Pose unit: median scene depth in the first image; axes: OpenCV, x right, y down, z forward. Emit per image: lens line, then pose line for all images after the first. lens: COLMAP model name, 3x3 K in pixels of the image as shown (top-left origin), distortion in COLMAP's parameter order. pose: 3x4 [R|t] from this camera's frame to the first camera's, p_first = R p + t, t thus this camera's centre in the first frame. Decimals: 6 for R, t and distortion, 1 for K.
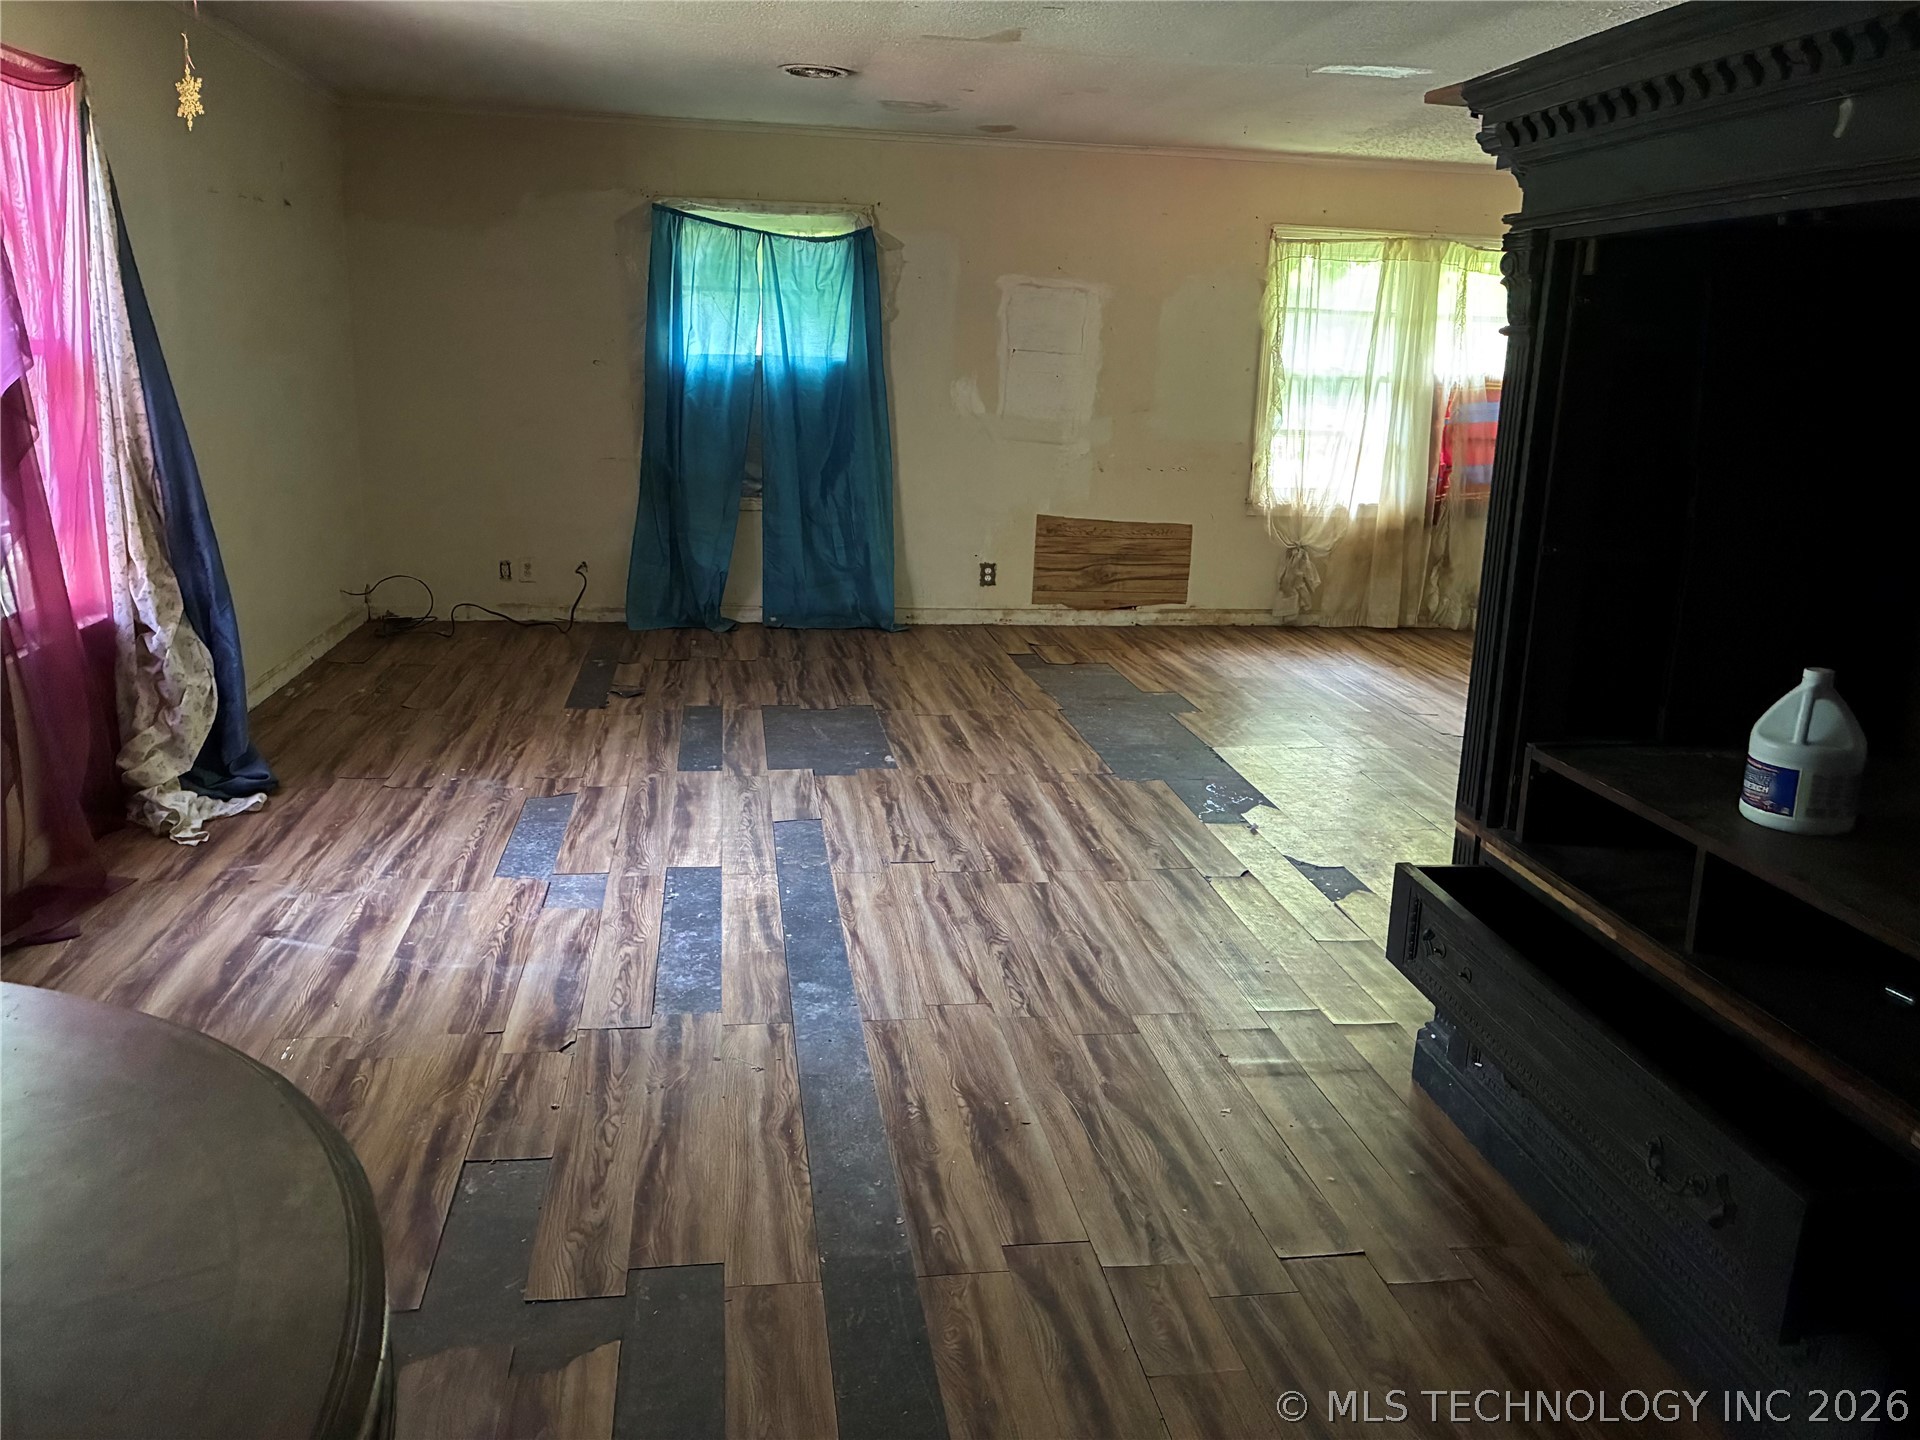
lens RADIAL K [[1439.9, 0, 953.3], [0, 1439.9, 707.9], [0, 0, 1]] dist [0.022960, -0.026289]
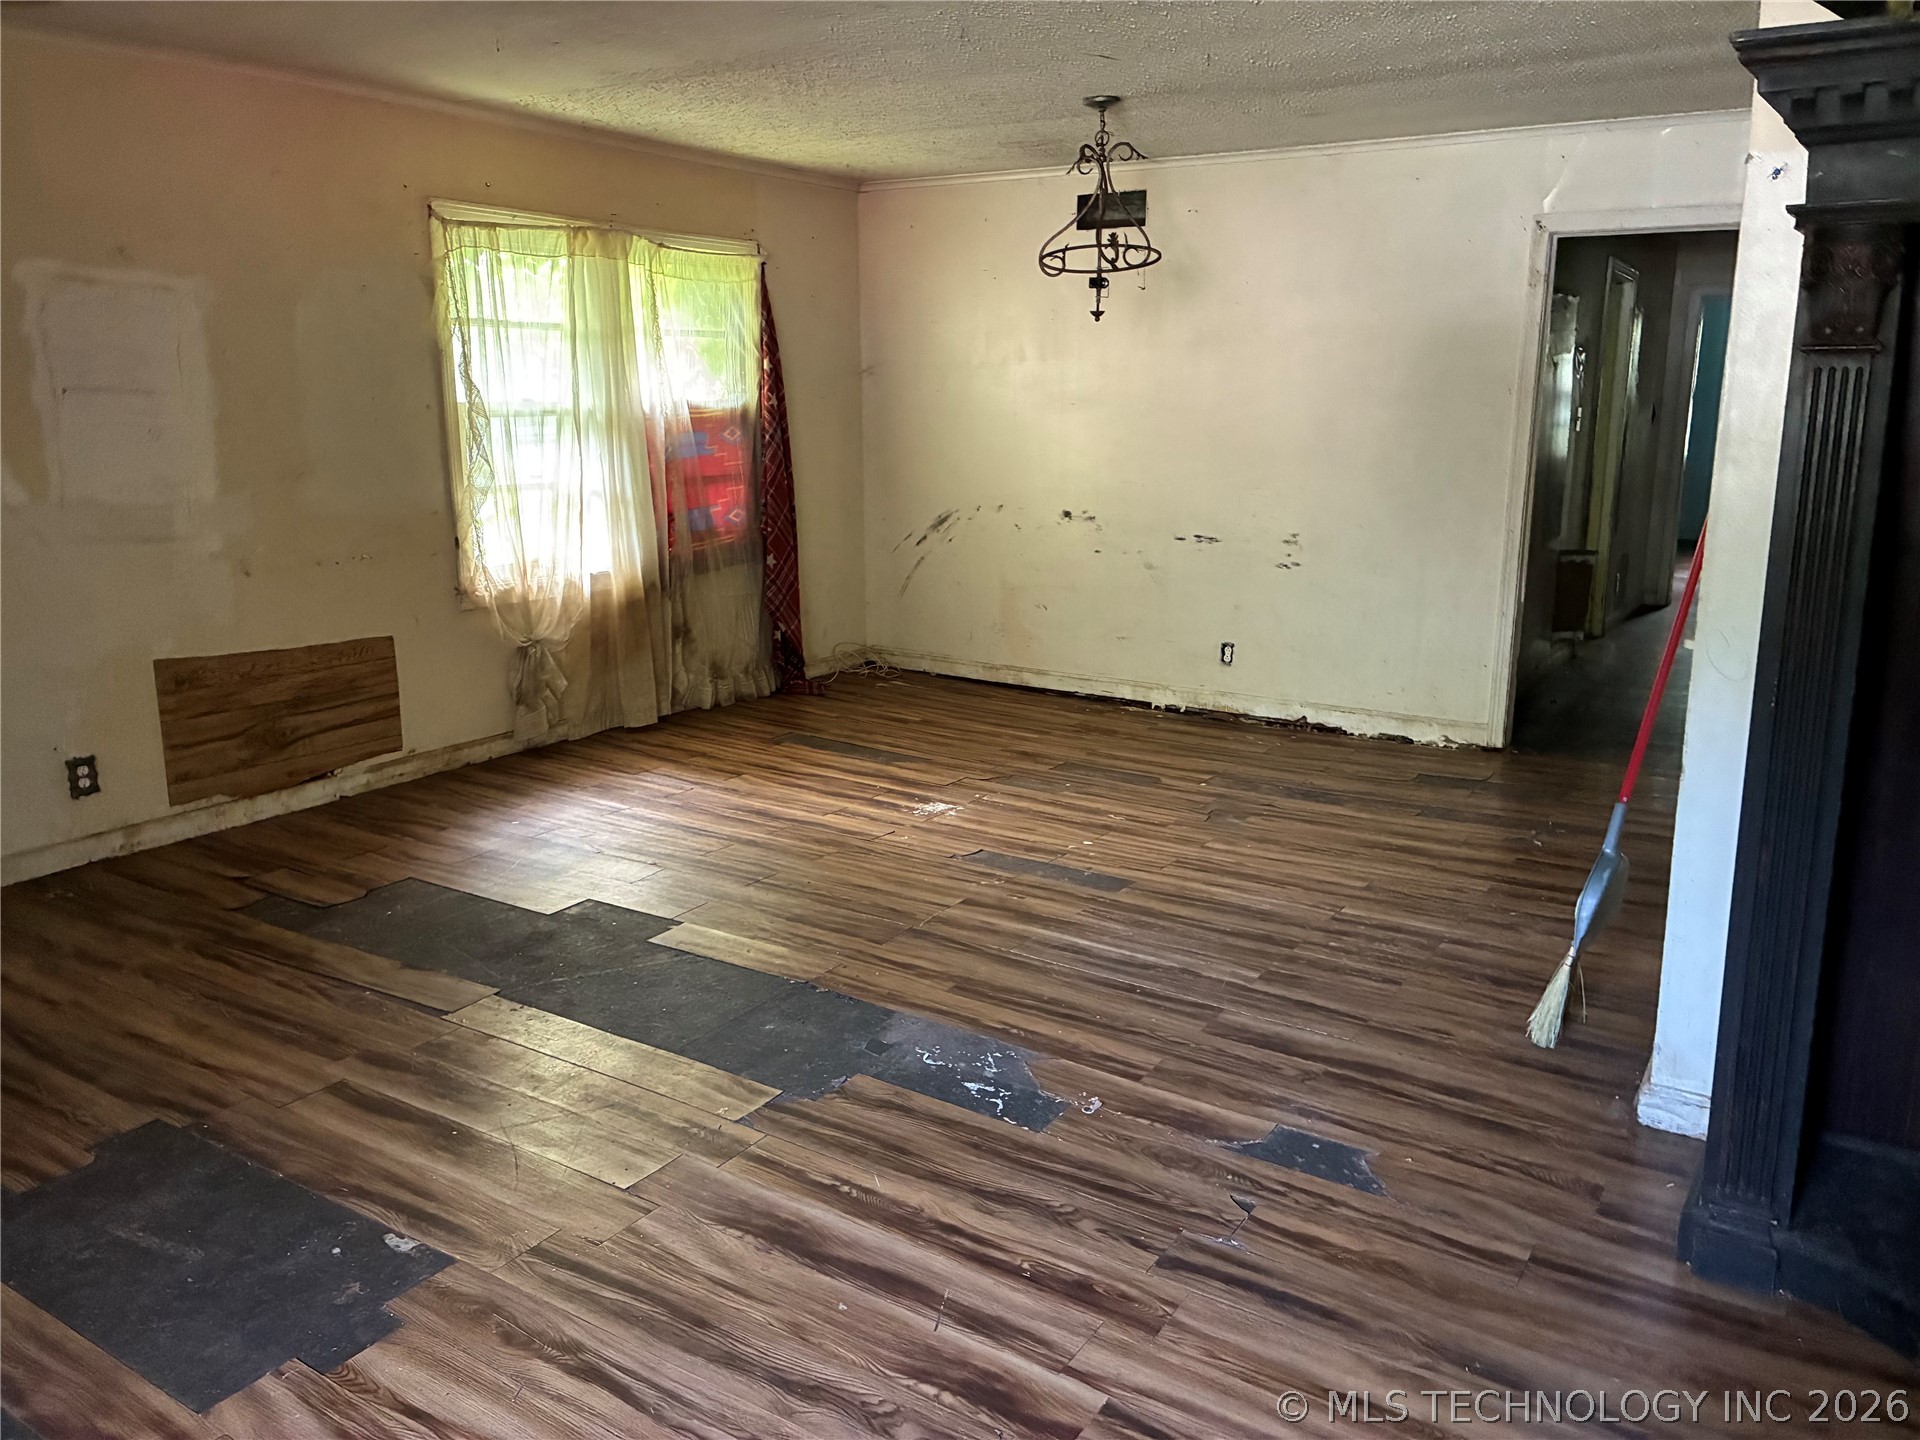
lens RADIAL K [[1439.9, 0, 972.5], [0, 1439.9, 707.0], [0, 0, 1]] dist [0.022960, -0.026289]
pose [[0.659310, -0.194858, 0.726182, -0.284214], [0.204873, 0.975846, 0.075844, -0.165126], [-0.723420, 0.098770, 0.683306, 0.625373]]
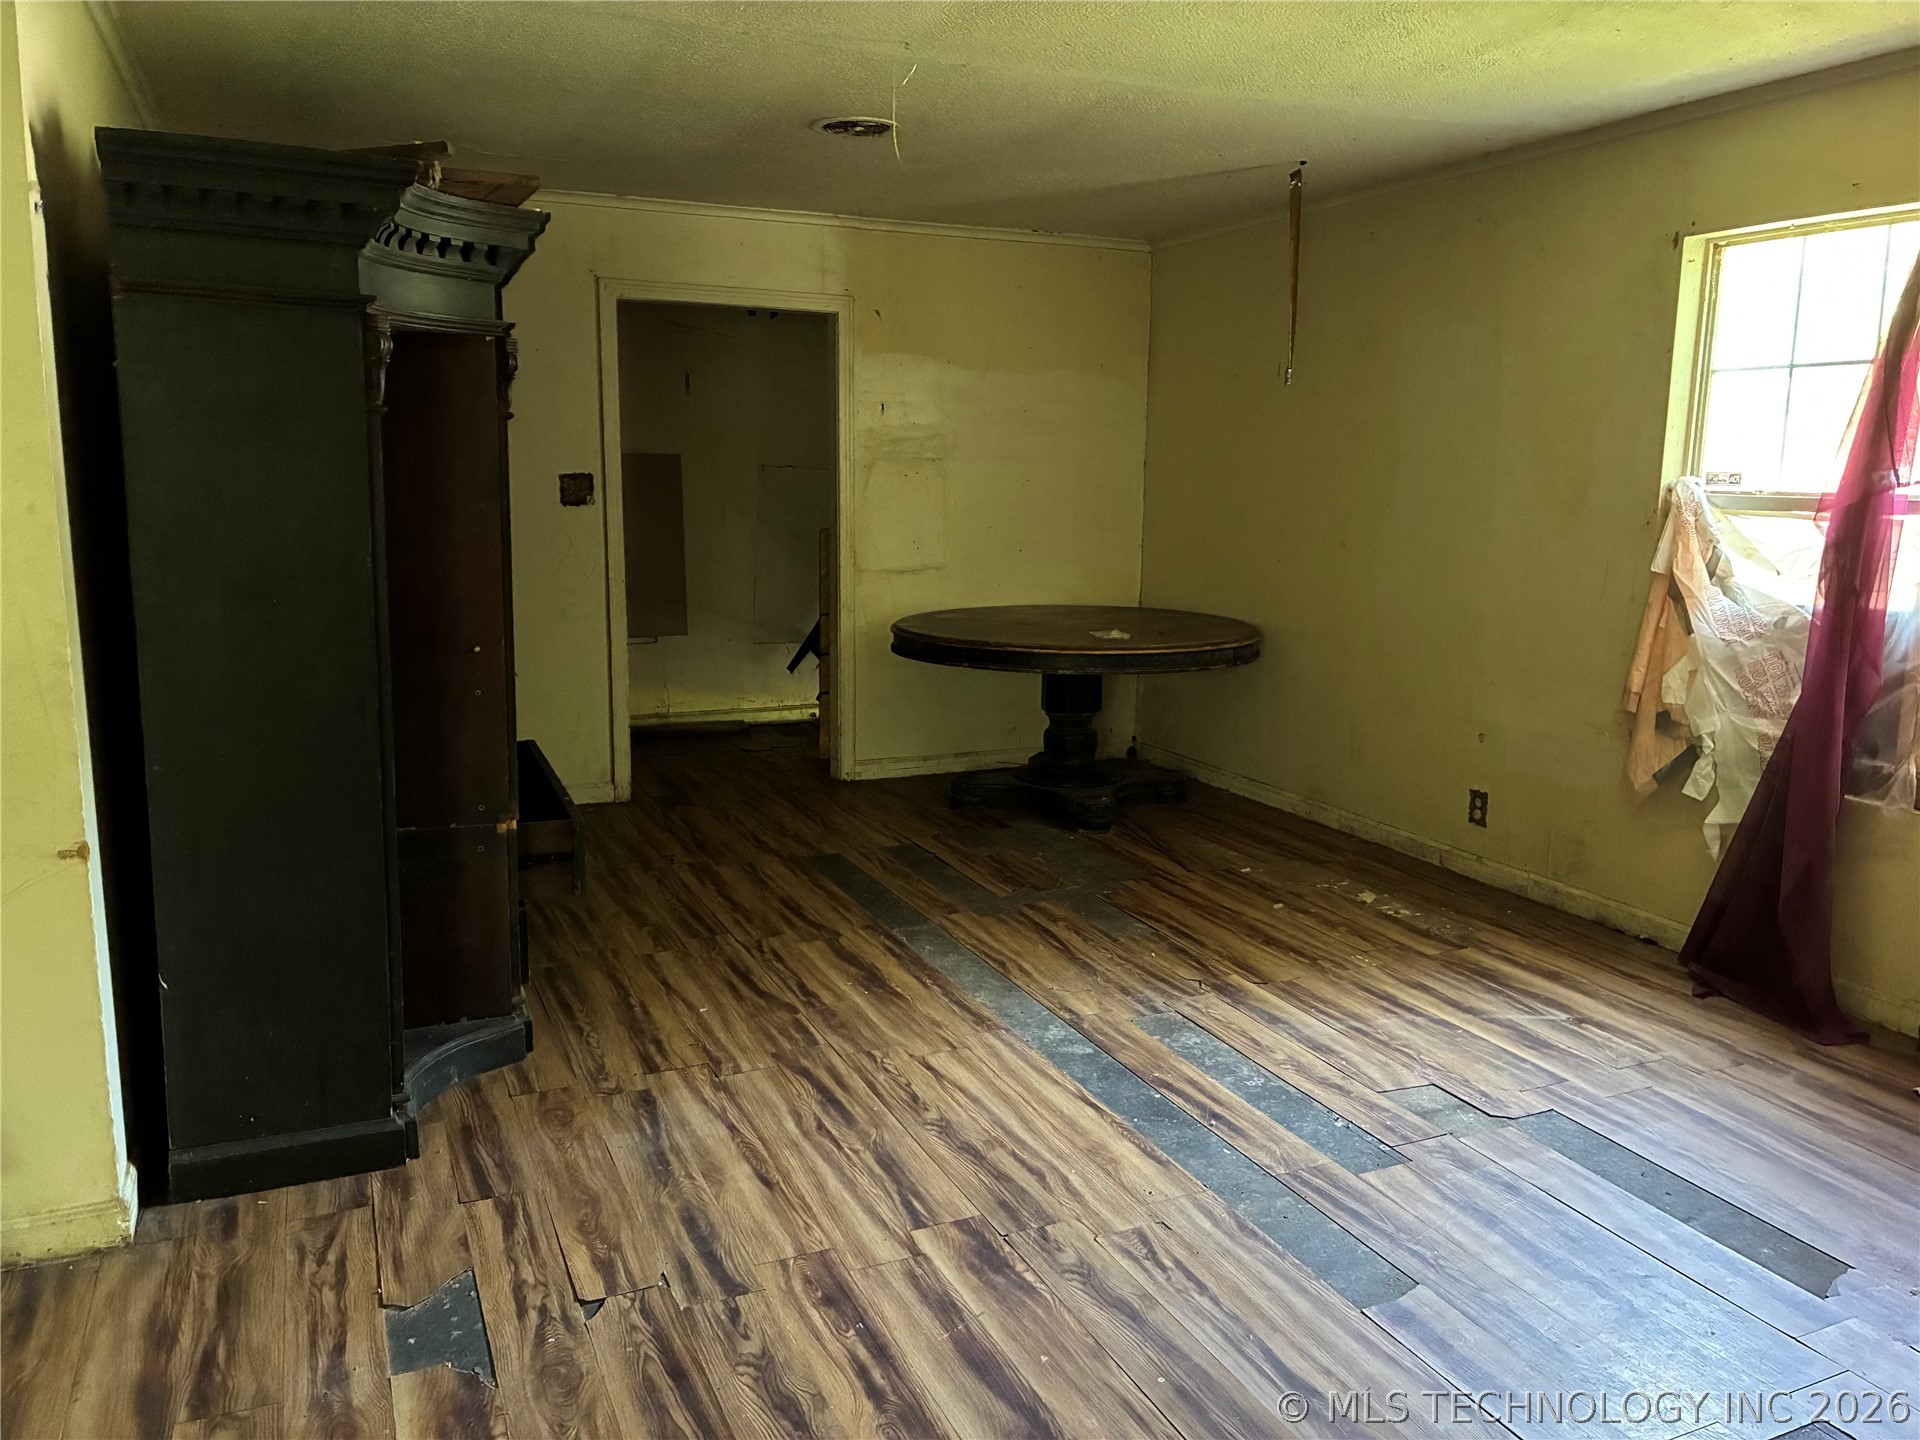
lens RADIAL K [[1439.9, 0, 959.1], [0, 1439.9, 713.2], [0, 0, 1]] dist [0.022960, -0.026289]
pose [[-0.964708, -0.005213, -0.263272, 0.212134], [-0.110356, 0.915770, 0.386246, -0.343425], [0.239083, 0.401668, -0.884026, 1.434209]]
